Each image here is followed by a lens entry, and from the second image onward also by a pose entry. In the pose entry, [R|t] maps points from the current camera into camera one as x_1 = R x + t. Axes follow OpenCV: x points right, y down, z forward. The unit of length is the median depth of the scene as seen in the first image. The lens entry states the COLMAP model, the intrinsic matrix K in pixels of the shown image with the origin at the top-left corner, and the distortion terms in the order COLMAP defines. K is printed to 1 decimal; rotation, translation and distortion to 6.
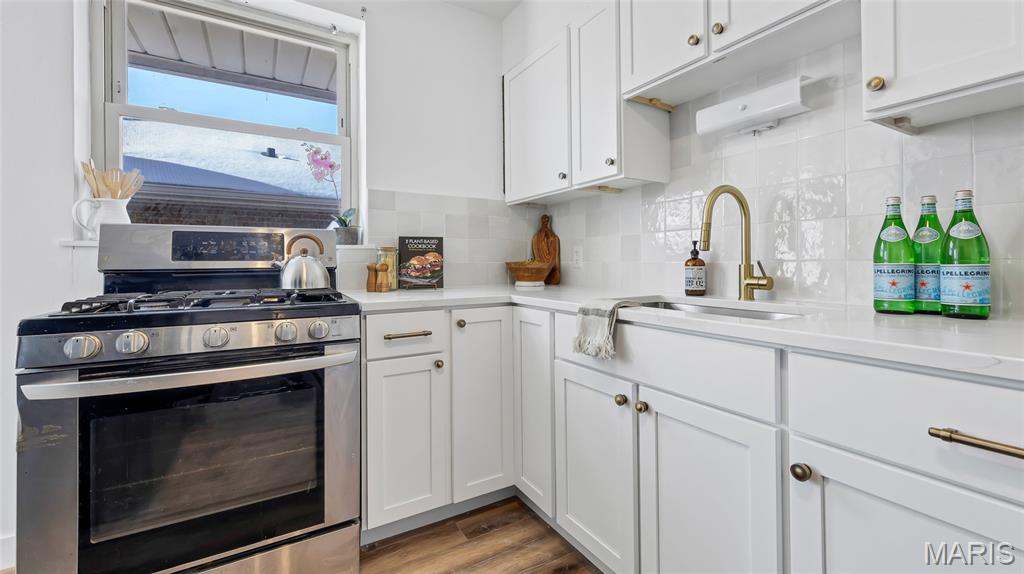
lens RADIAL K [[416.1, 0, 513.7], [0, 416.1, 264.1], [0, 0, 1]] dist [0.001519, -0.000354]
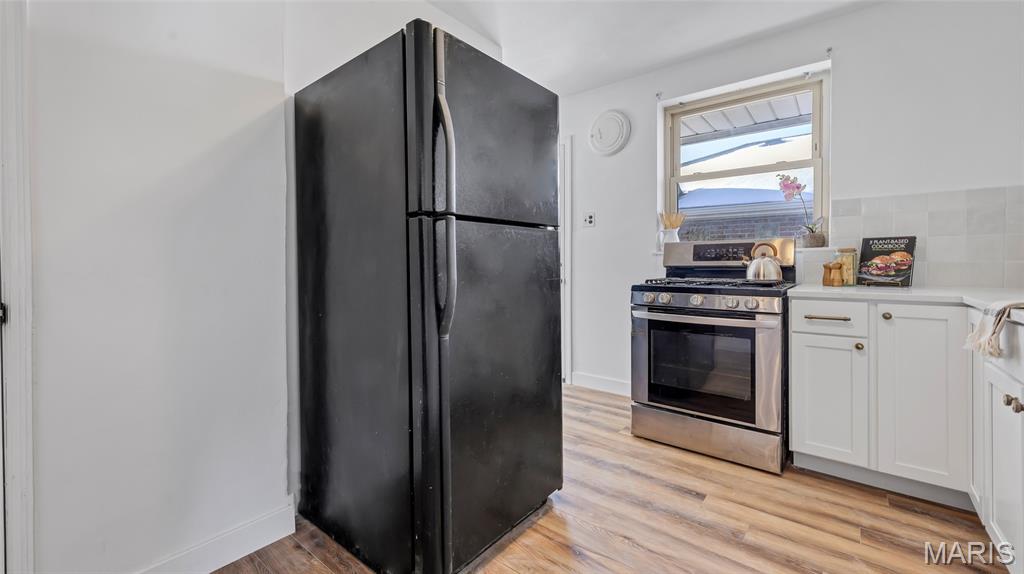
lens RADIAL K [[416.1, 0, 513.7], [0, 416.1, 264.1], [0, 0, 1]] dist [0.001519, -0.000354]
pose [[0.342679, 0.004163, -0.939443, 0.558784], [0.000628, 0.999989, 0.004660, -0.003858], [0.939452, -0.002187, 0.342673, -0.322263]]
